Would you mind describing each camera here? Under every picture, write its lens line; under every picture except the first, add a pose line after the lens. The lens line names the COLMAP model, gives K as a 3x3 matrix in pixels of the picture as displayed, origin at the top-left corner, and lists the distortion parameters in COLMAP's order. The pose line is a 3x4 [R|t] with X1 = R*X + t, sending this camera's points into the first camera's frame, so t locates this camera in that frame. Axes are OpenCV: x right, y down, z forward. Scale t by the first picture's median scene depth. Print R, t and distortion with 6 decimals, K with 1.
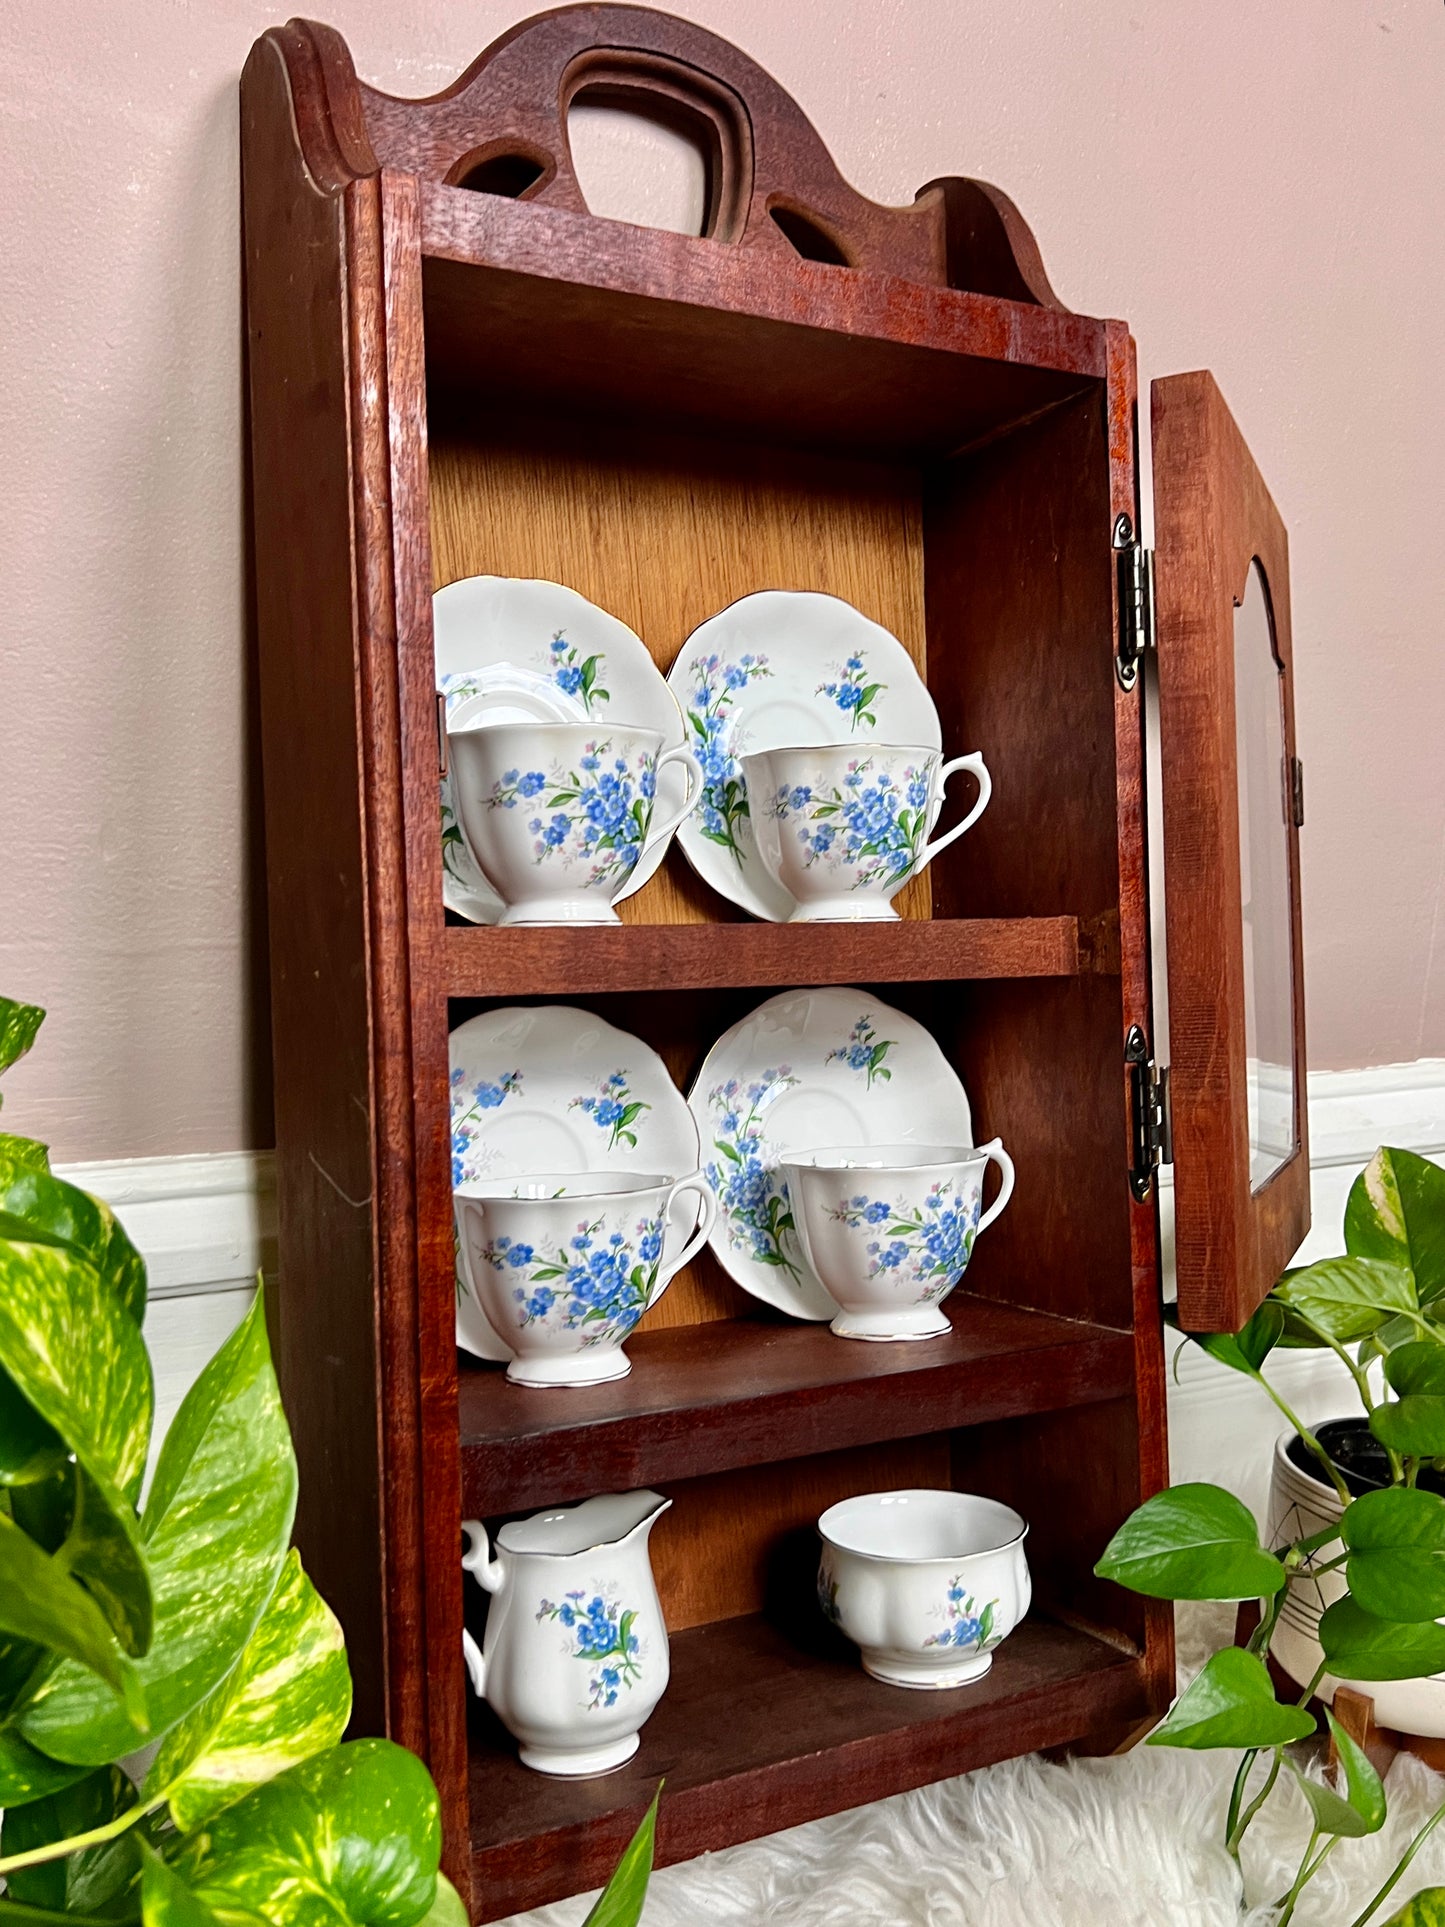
lens RADIAL K [[1656.8, 0, 703.2], [0, 1656.8, 967.4], [0, 0, 1]] dist [0.039033, -0.057478]
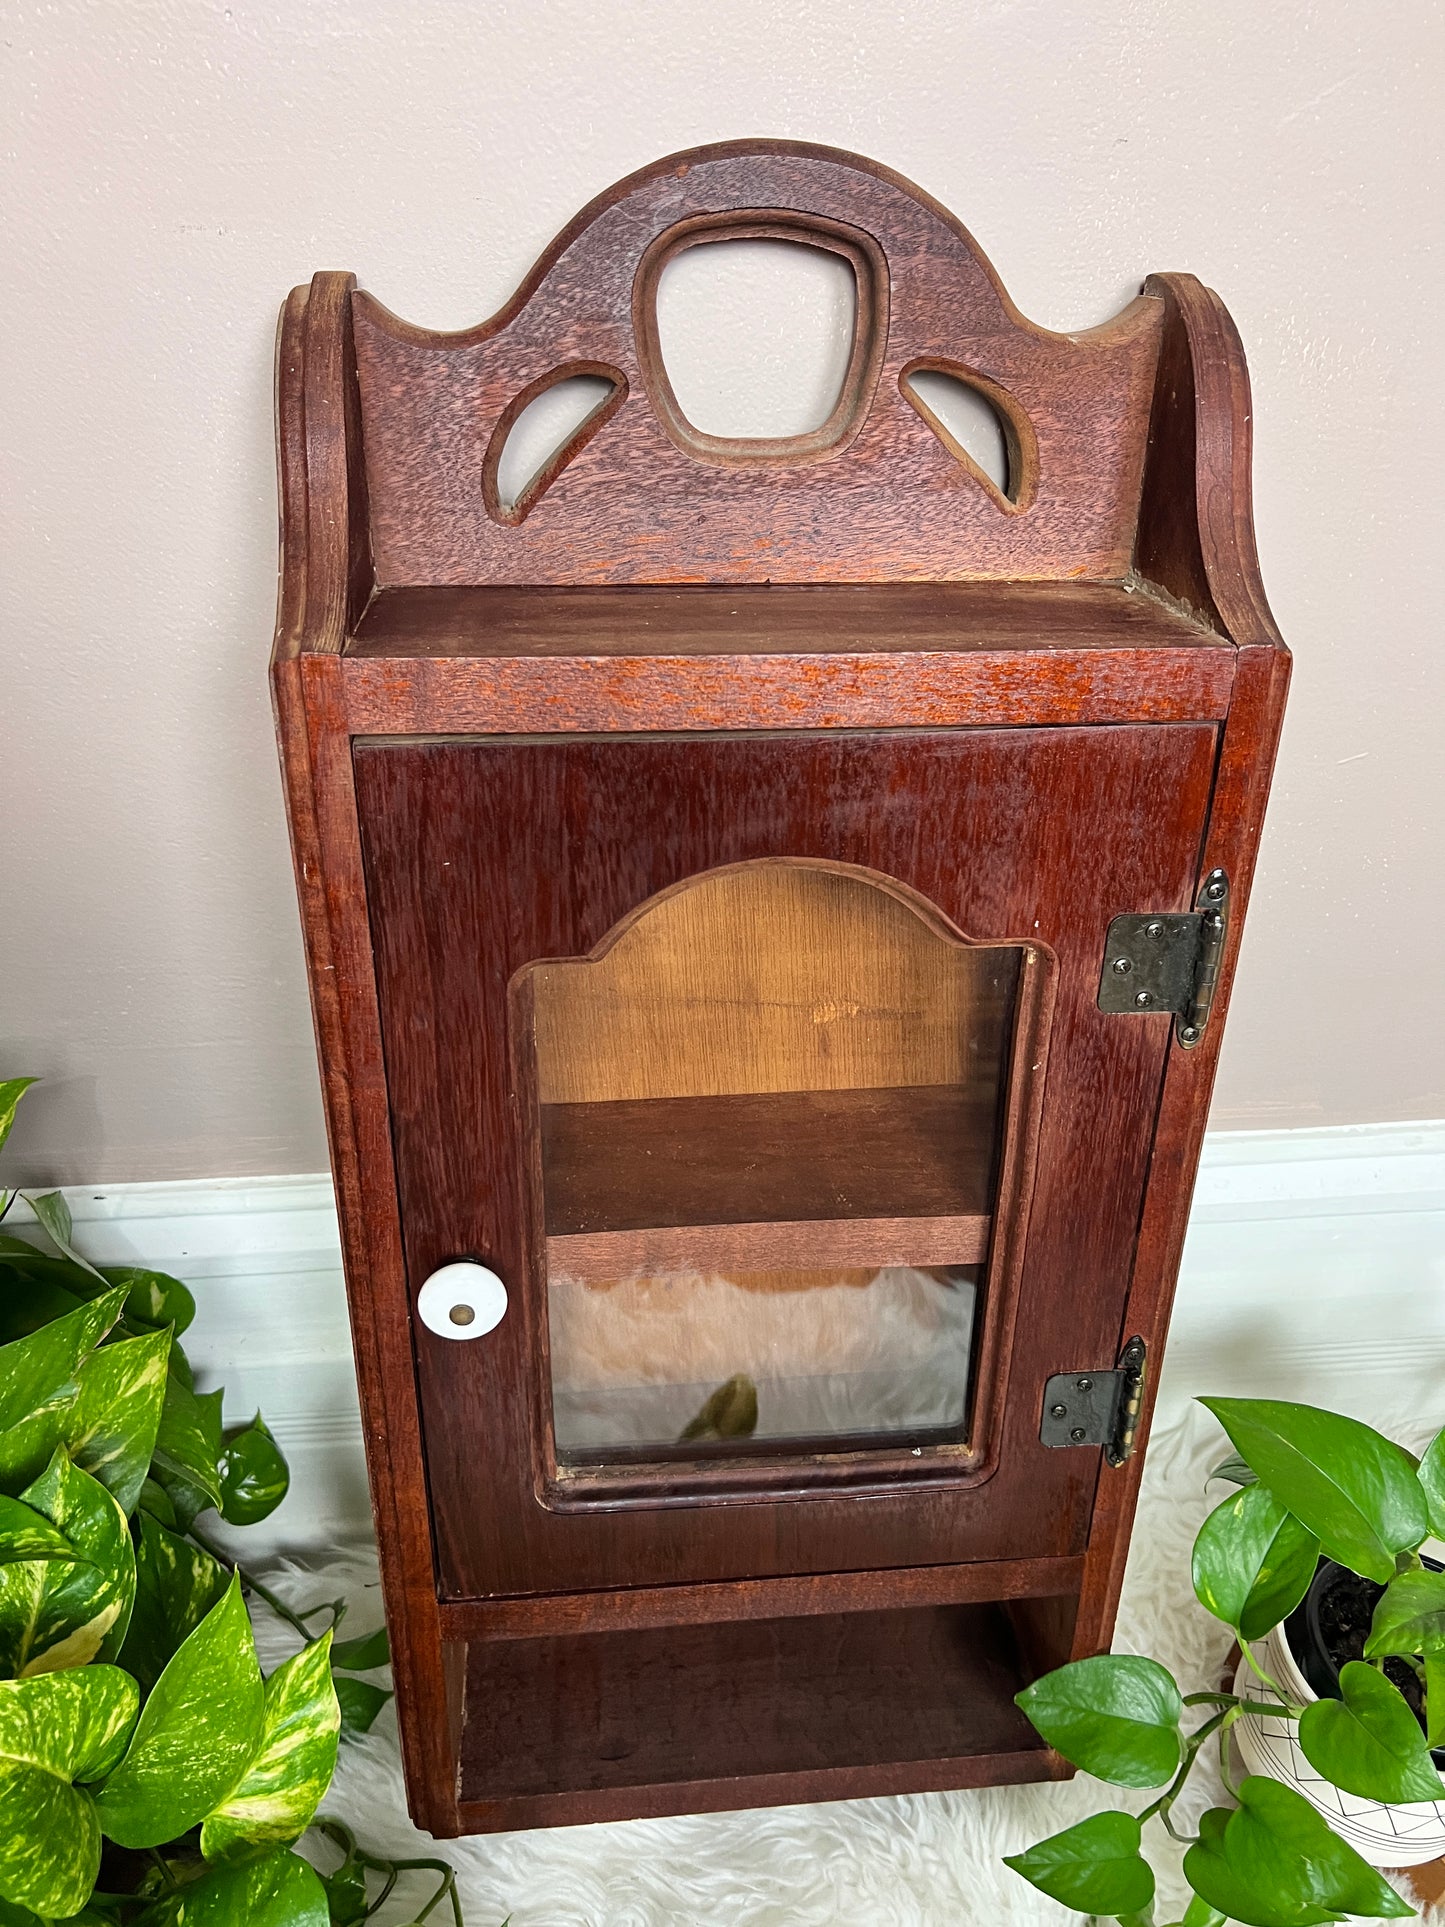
lens RADIAL K [[1464.7, 0, 708.3], [0, 1464.7, 949.4], [0, 0, 1]] dist [0.034990, -0.045589]
pose [[0.924390, 0.198511, -0.325724, 0.281566], [-0.033187, 0.892530, 0.449764, -0.607657], [0.380002, -0.404948, 0.831634, 0.269224]]
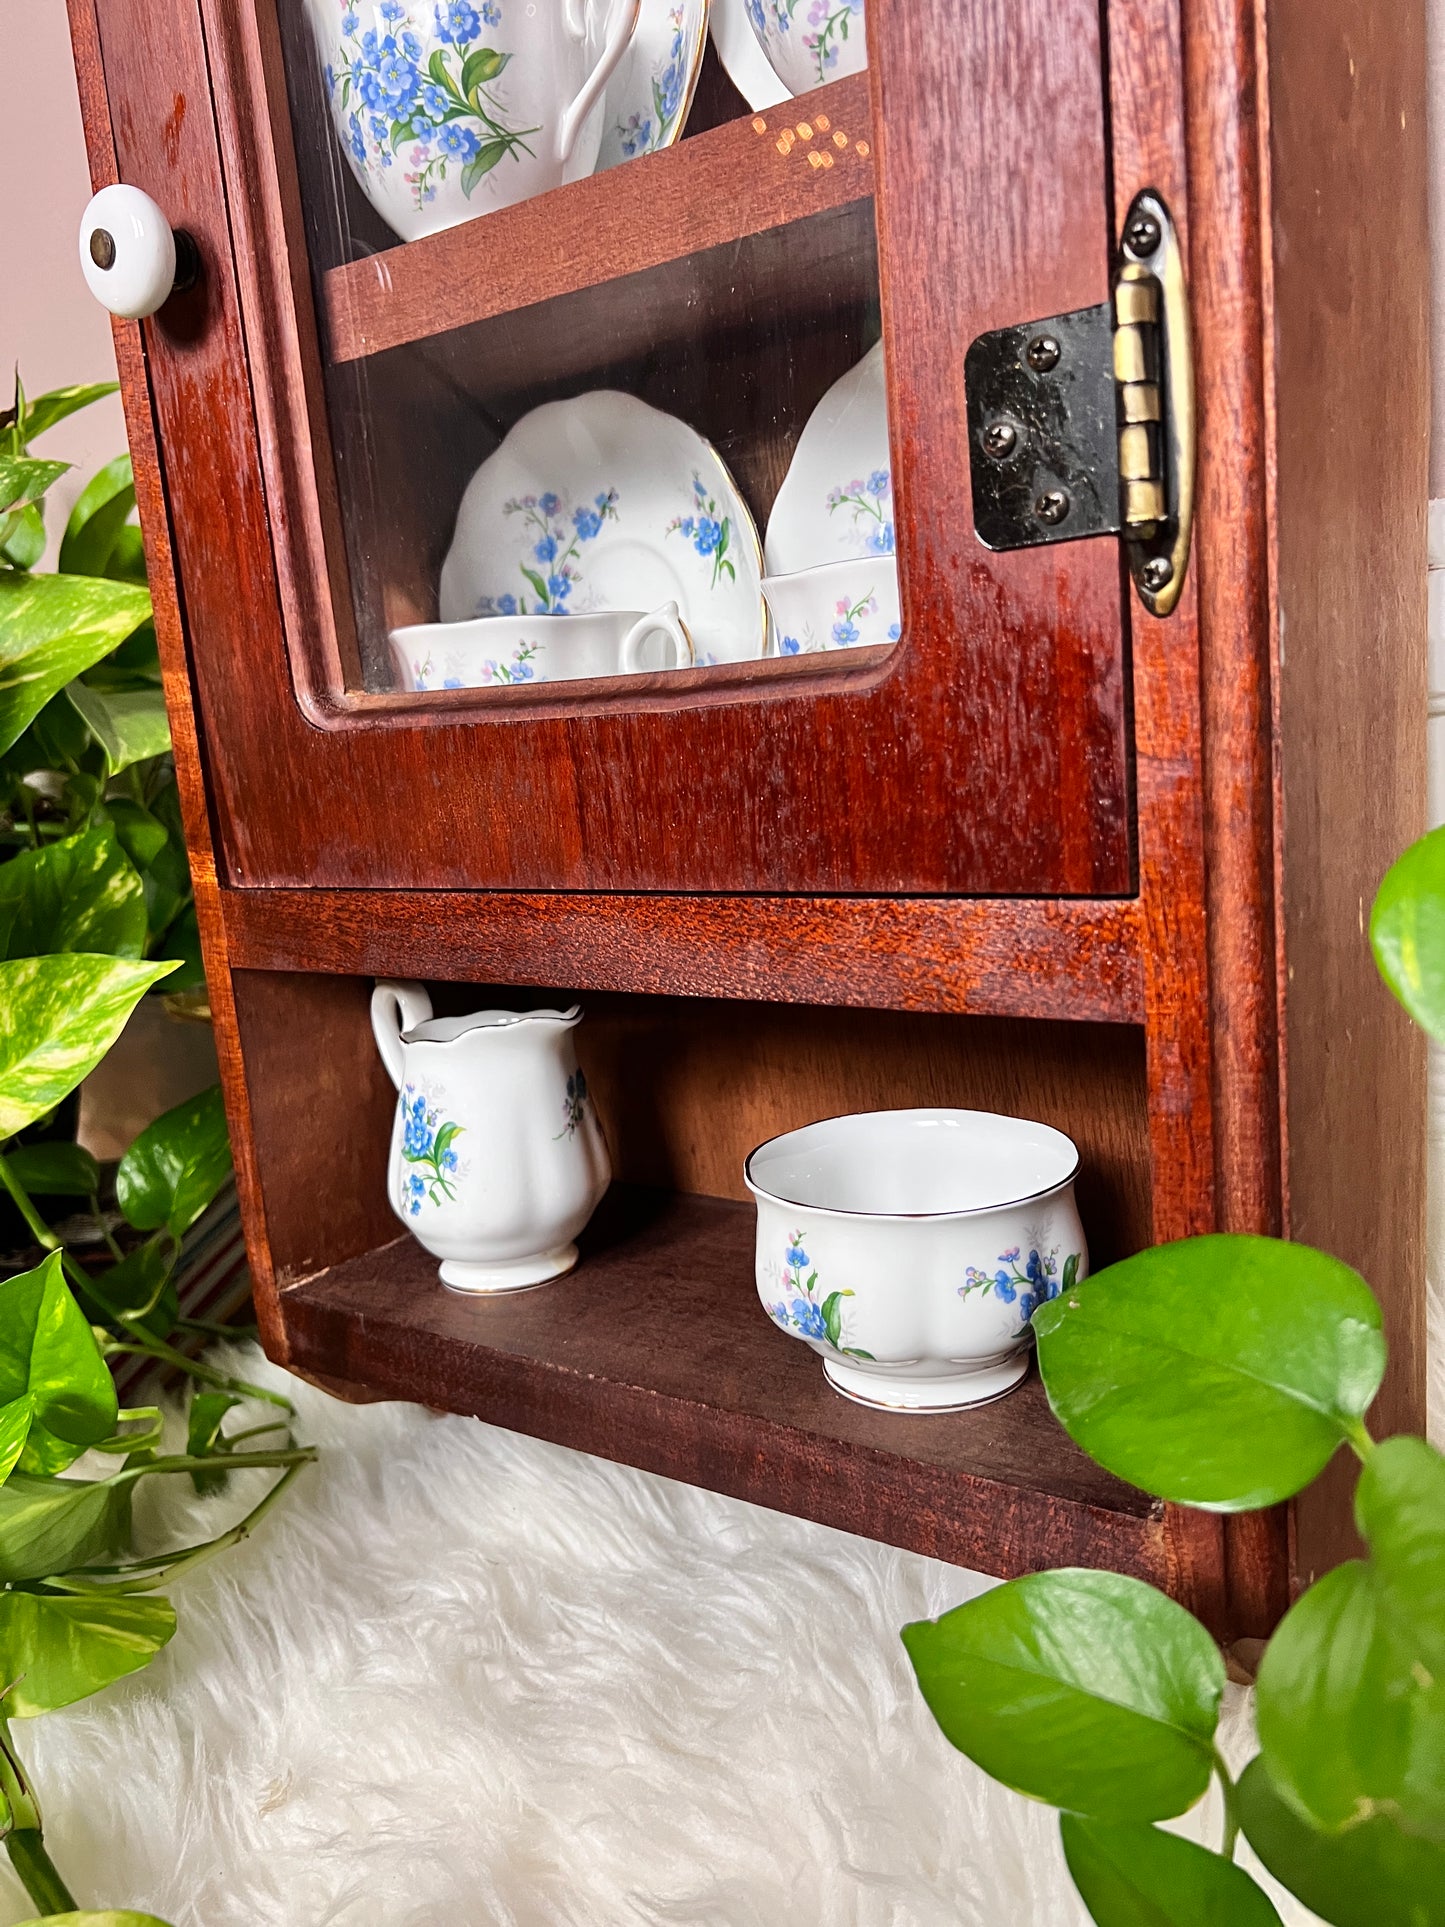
lens RADIAL K [[1464.7, 0, 706.5], [0, 1464.7, 963.2], [0, 0, 1]] dist [0.034990, -0.045589]
pose [[0.439027, 0.157101, -0.884632, 0.610750], [0.081233, 0.973621, 0.213219, 0.147217], [0.894794, -0.165470, 0.414685, 0.760358]]
